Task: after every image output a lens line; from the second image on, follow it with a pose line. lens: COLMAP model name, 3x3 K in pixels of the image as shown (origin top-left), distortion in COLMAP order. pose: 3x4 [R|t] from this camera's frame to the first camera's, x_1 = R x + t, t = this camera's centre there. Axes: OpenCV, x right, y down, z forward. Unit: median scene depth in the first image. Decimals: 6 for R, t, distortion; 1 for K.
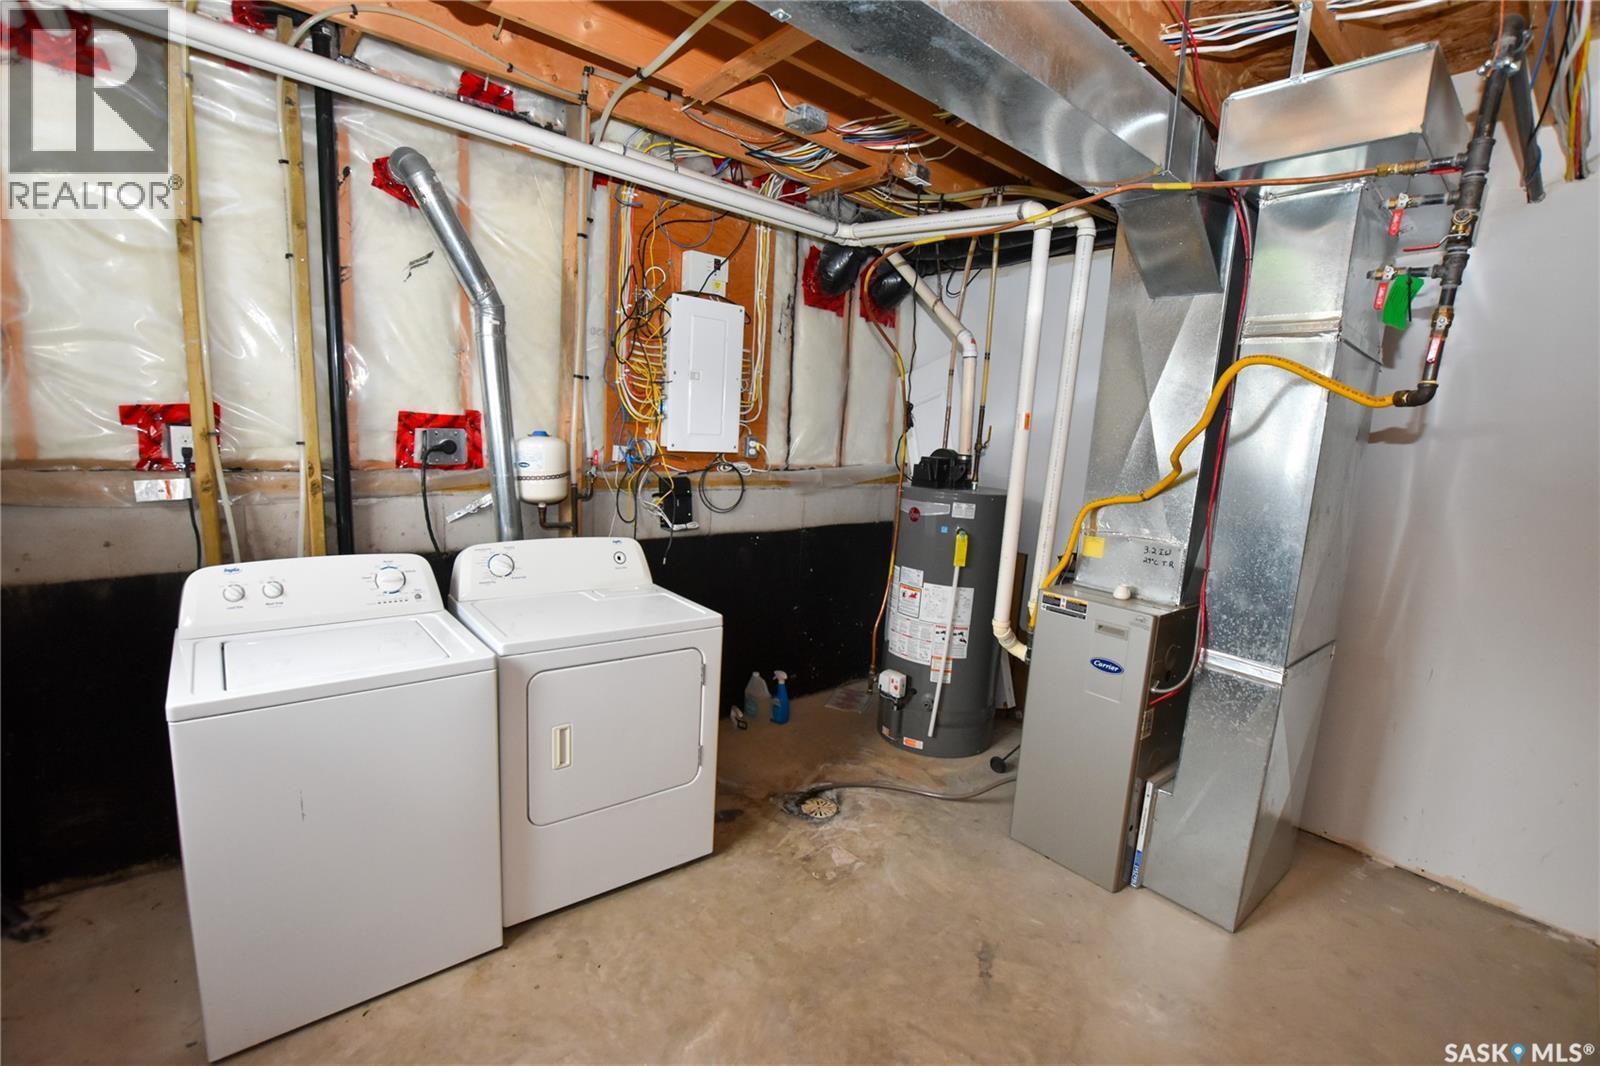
lens RADIAL K [[705.7, 0, 794.7], [0, 705.7, 534.8], [0, 0, 1]] dist [-0.035574, 0.006661]
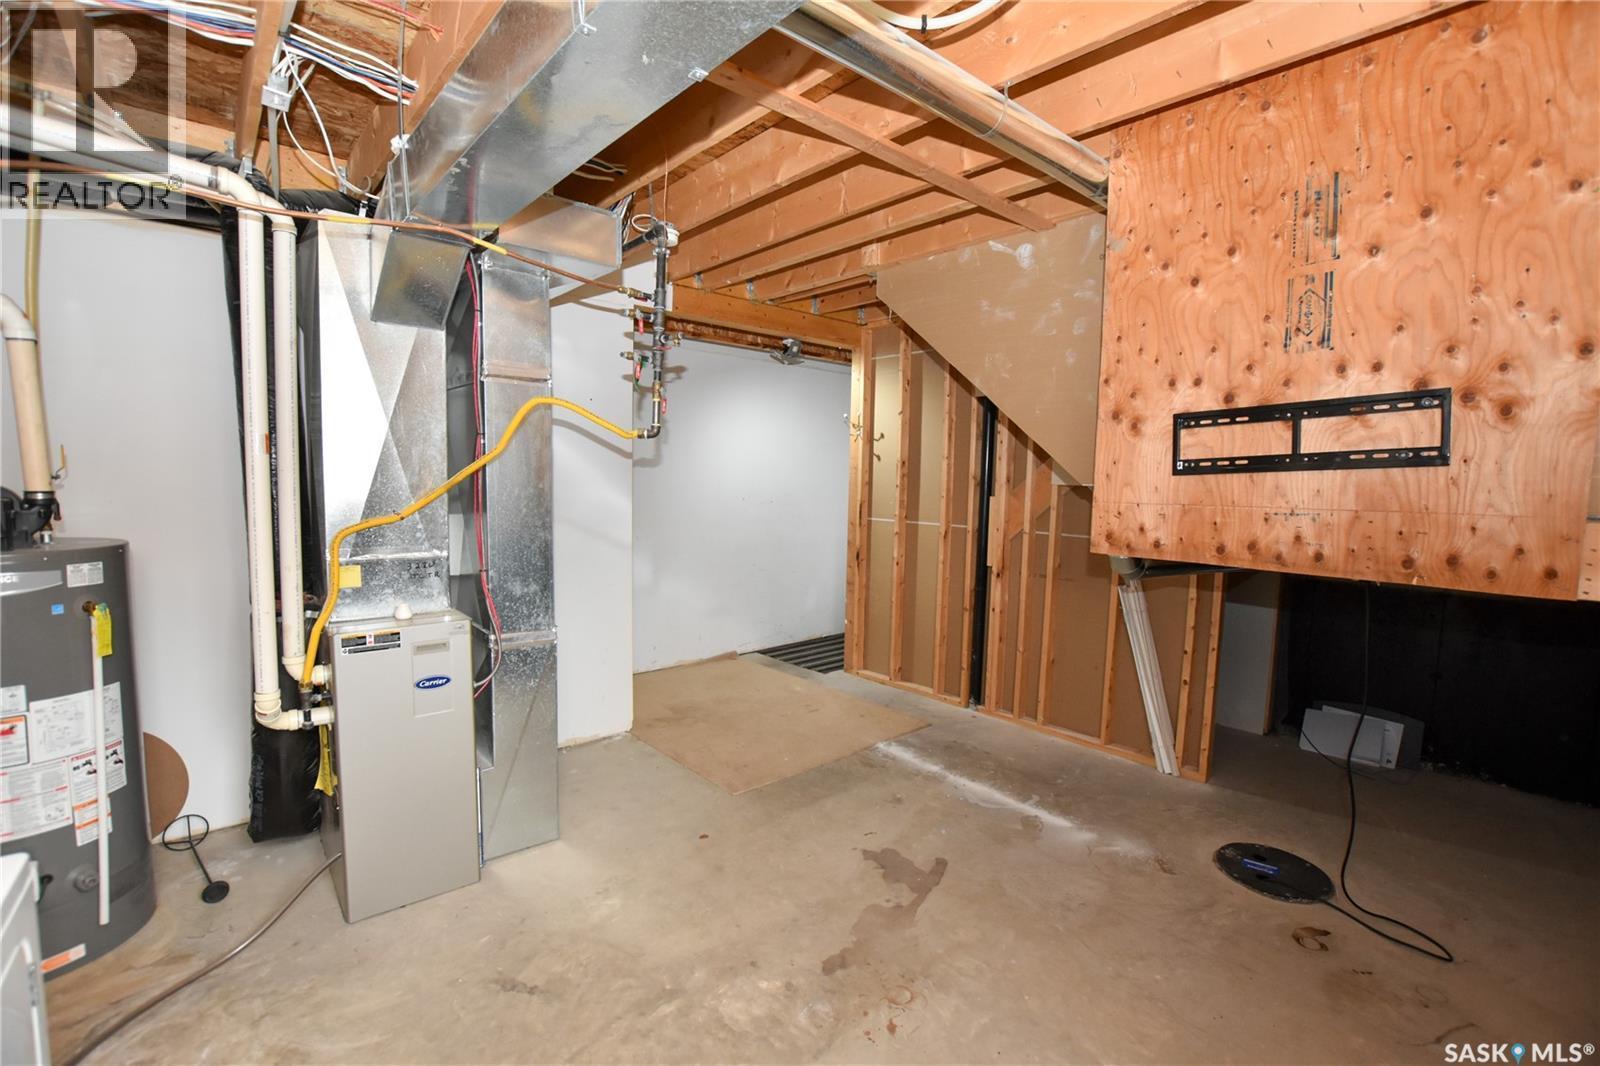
lens RADIAL K [[705.7, 0, 794.7], [0, 705.7, 534.8], [0, 0, 1]] dist [-0.035574, 0.006661]
pose [[-0.014935, -0.135001, 0.990733, -0.529453], [0.133651, 0.981683, 0.135782, -0.090150], [-0.990916, 0.134440, 0.003382, 0.426856]]
